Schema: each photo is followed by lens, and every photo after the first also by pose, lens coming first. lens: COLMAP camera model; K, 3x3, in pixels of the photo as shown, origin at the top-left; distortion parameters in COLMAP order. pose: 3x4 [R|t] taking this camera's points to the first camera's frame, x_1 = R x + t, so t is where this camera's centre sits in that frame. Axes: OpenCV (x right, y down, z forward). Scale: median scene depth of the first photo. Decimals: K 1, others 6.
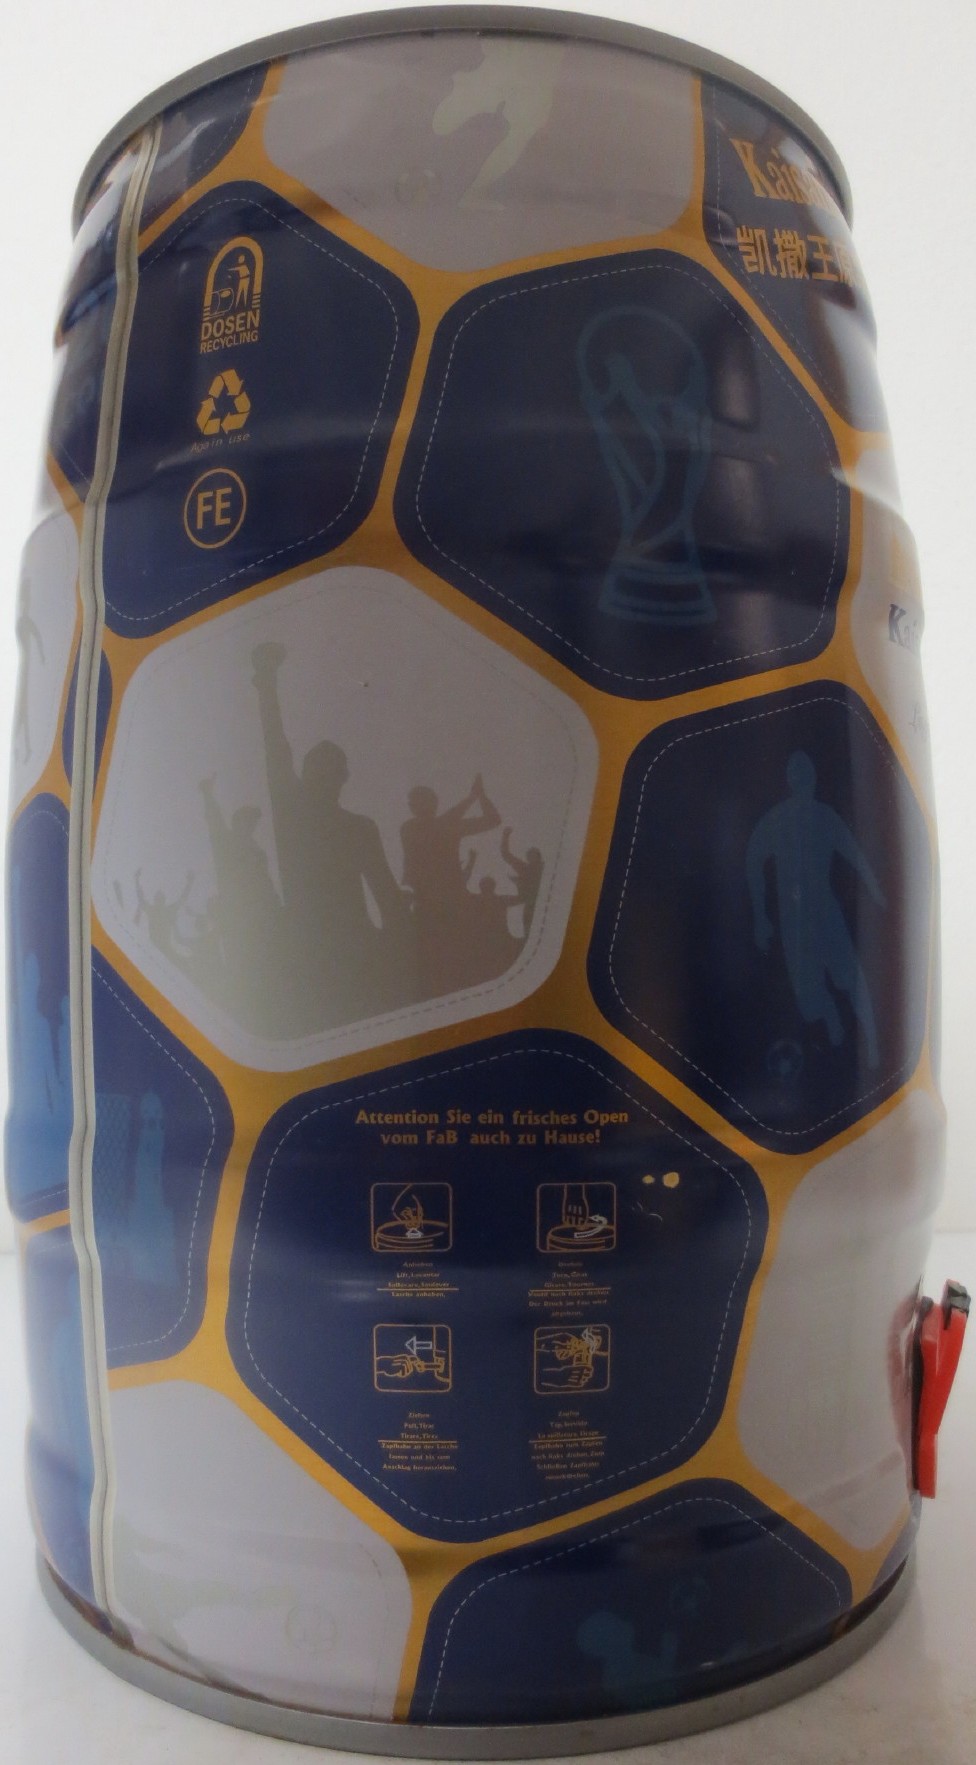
lens RADIAL K [[1338.2, 0, 483.2], [0, 1338.2, 886.4], [0, 0, 1]] dist [-0.101644, -0.014463]
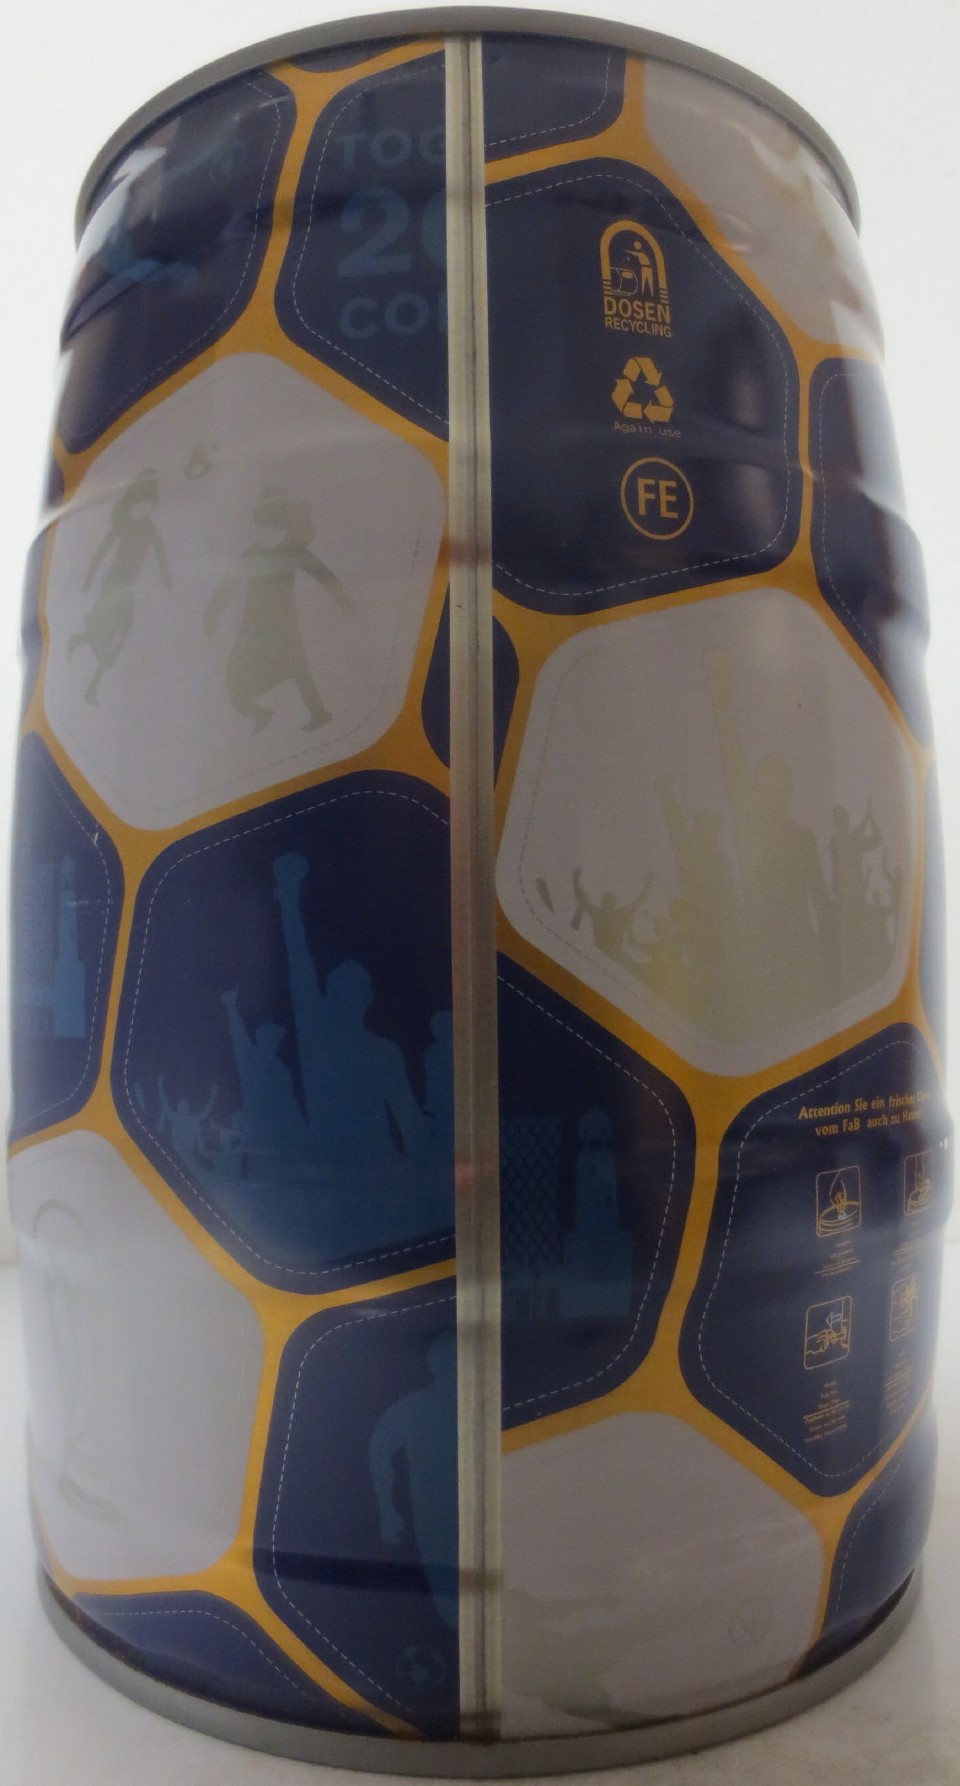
lens RADIAL K [[1349.2, 0, 468.1], [0, 1349.2, 894.4], [0, 0, 1]] dist [-0.112824, -0.002610]
pose [[0.759776, 0.031489, 0.649422, -0.931838], [-0.025506, 0.999501, -0.018623, 0.025052], [-0.649684, -0.002415, 0.760200, 0.348192]]
